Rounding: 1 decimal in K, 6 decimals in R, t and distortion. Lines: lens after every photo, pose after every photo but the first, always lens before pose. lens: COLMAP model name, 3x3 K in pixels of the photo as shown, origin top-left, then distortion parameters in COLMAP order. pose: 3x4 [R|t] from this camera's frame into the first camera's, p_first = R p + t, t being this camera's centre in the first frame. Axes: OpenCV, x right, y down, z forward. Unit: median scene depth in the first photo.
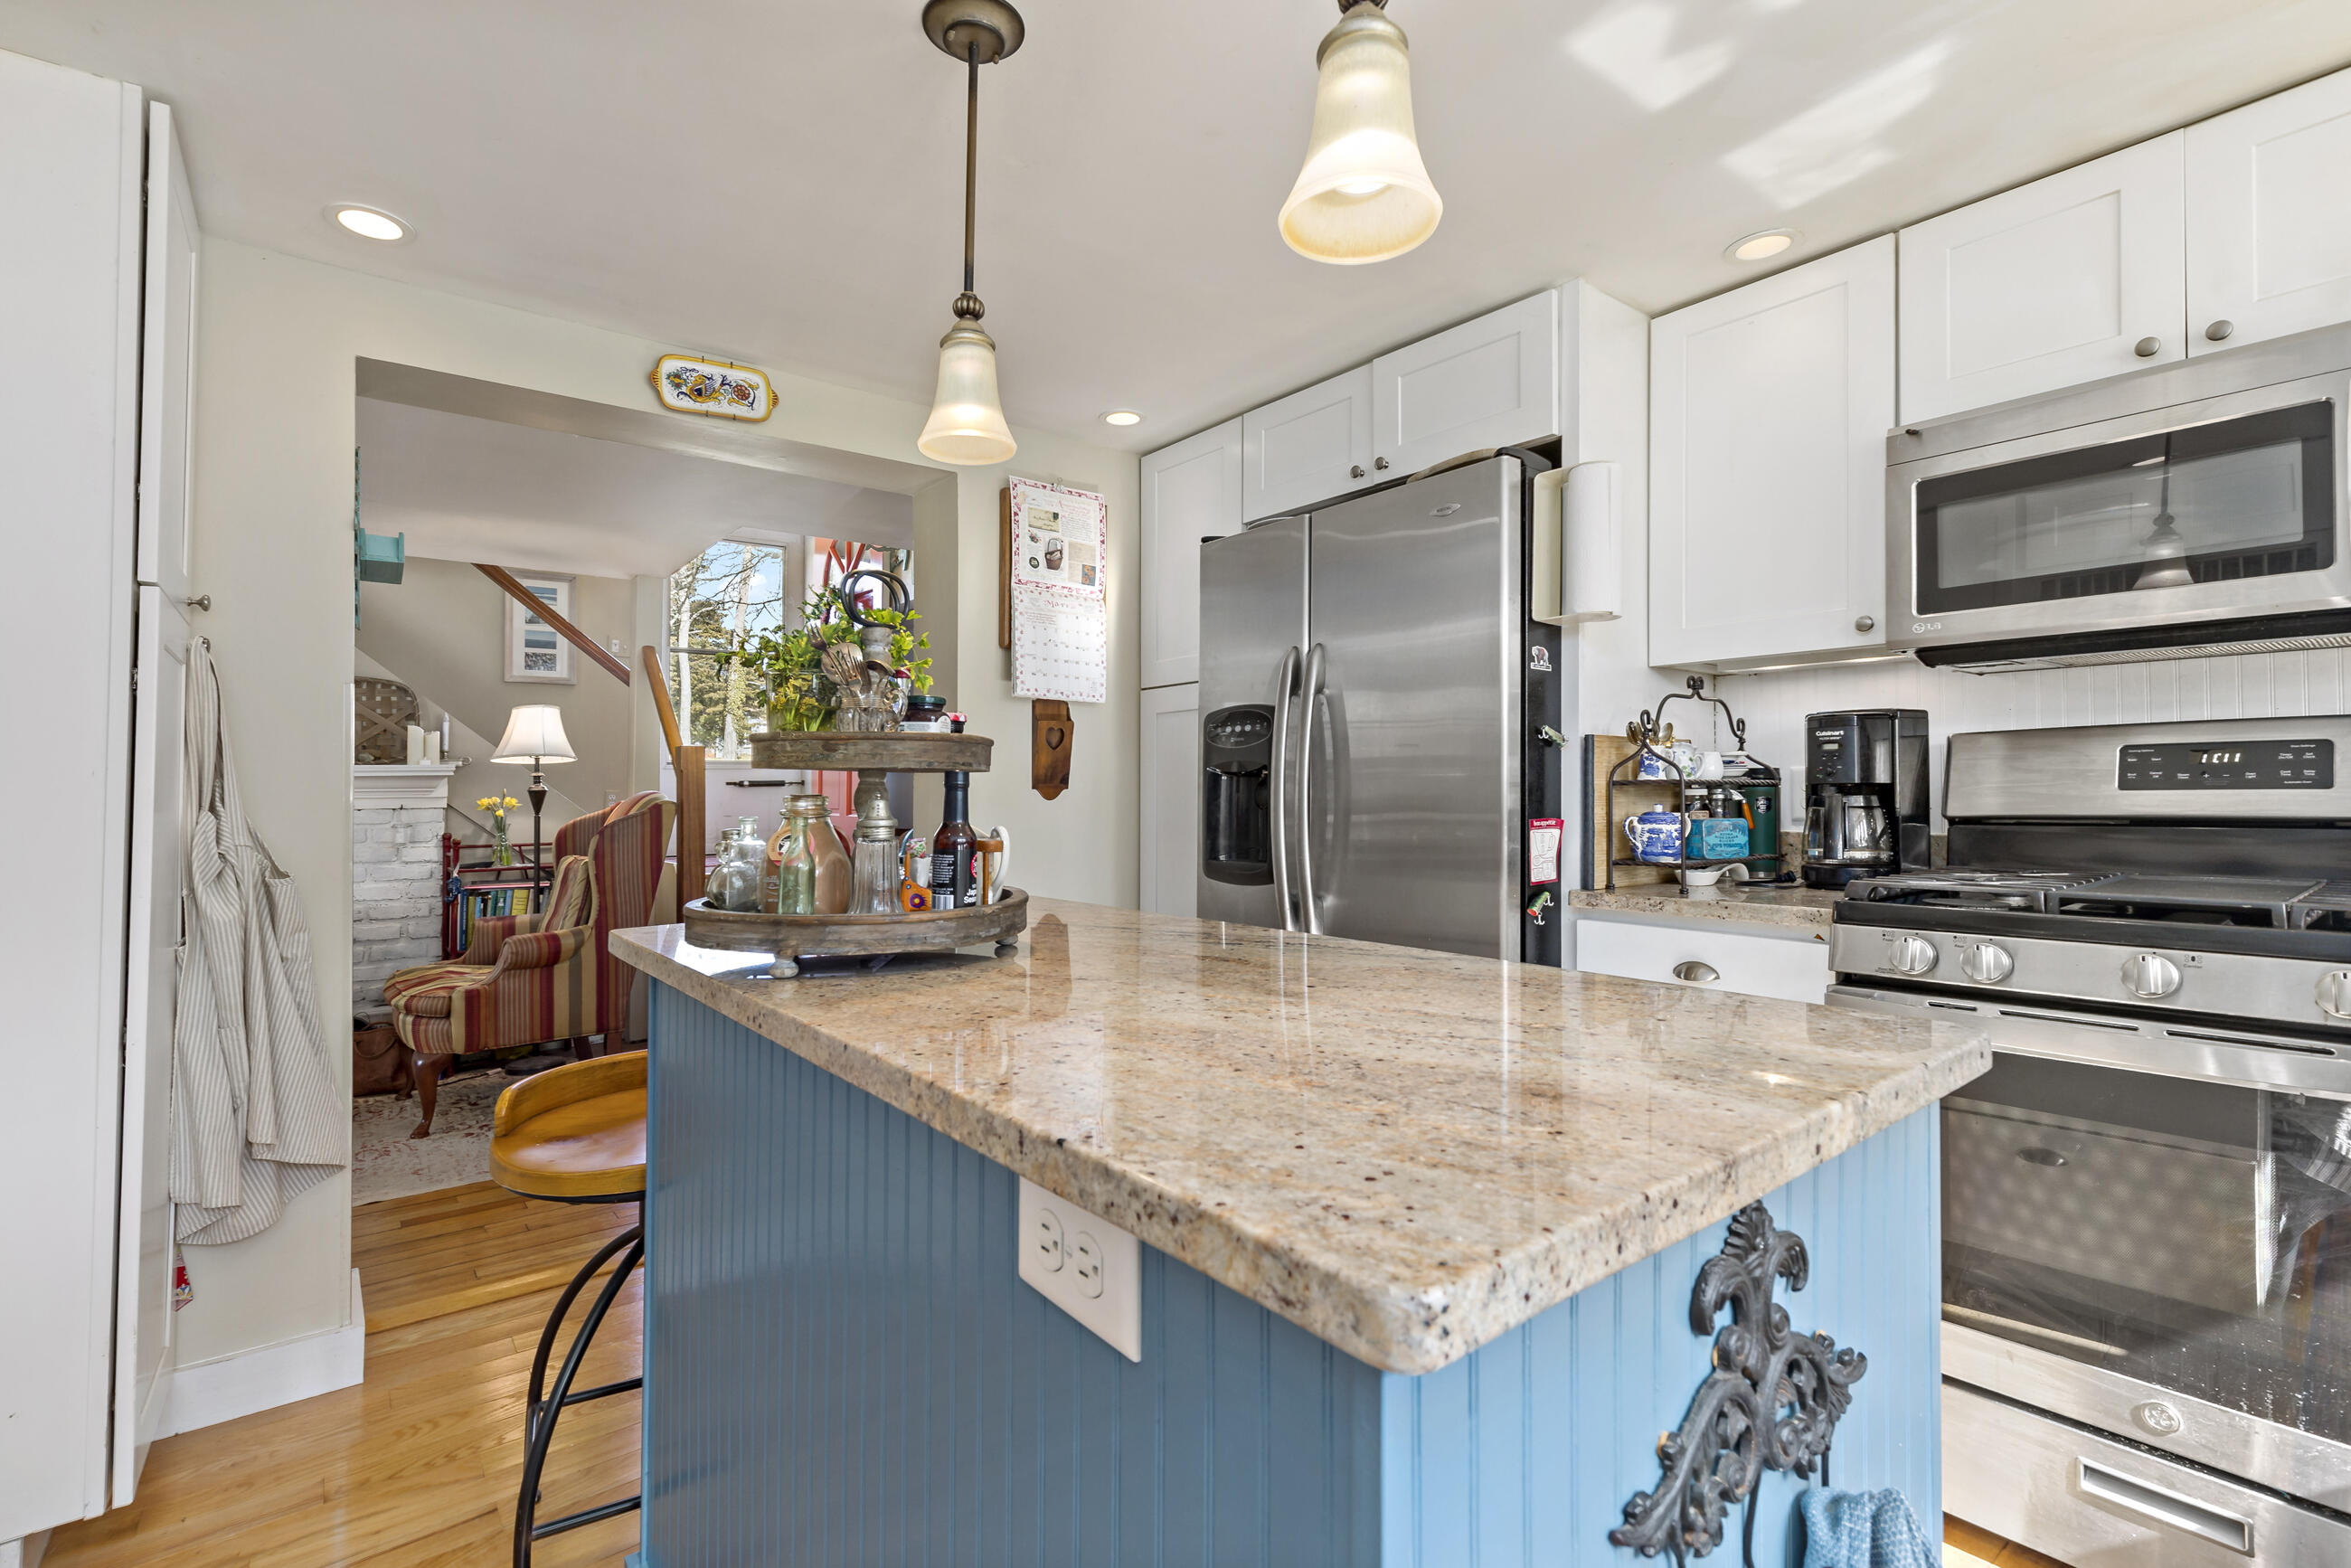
lens RADIAL K [[1064.7, 0, 1184.8], [0, 1064.7, 776.5], [0, 0, 1]] dist [0.000839, -0.000050]
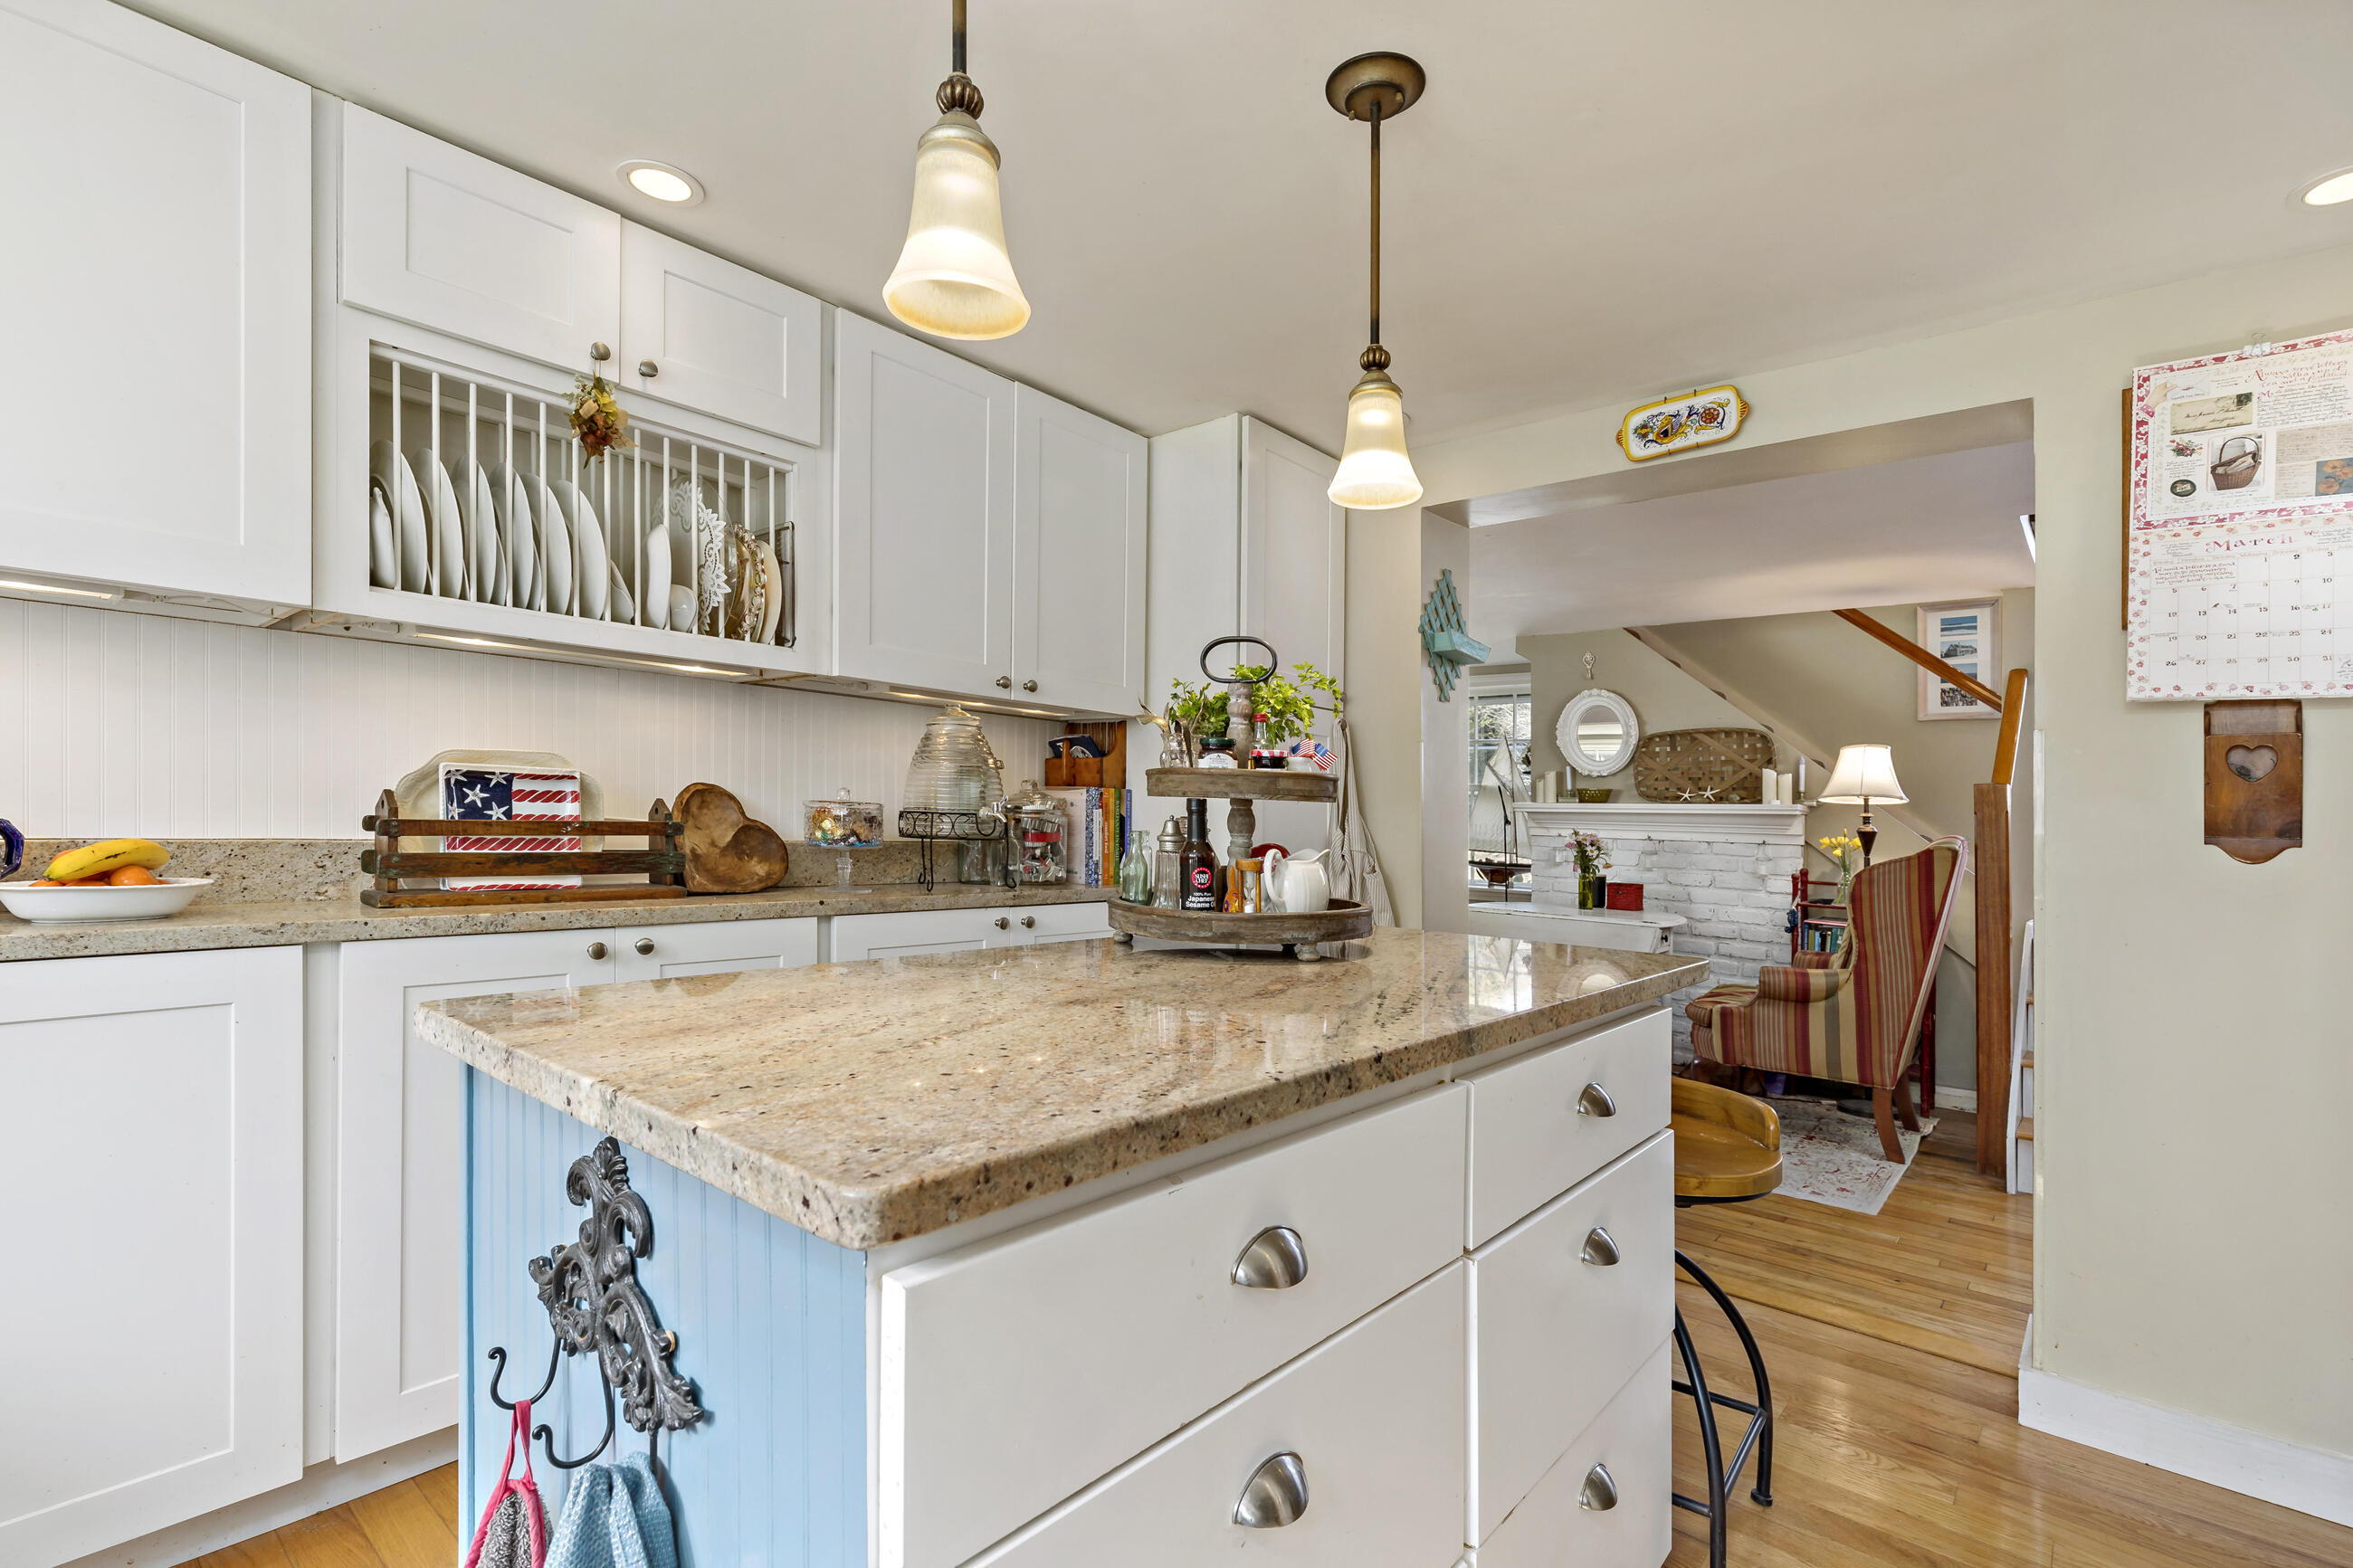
lens RADIAL K [[1082.5, 0, 1177.4], [0, 1082.5, 837.5], [0, 0, 1]] dist [-0.000659, -0.000124]
pose [[0.175040, 0.036262, -0.983893, 0.382443], [-0.024050, 0.999181, 0.032547, 0.002026], [0.984268, 0.017965, 0.175768, 0.282971]]
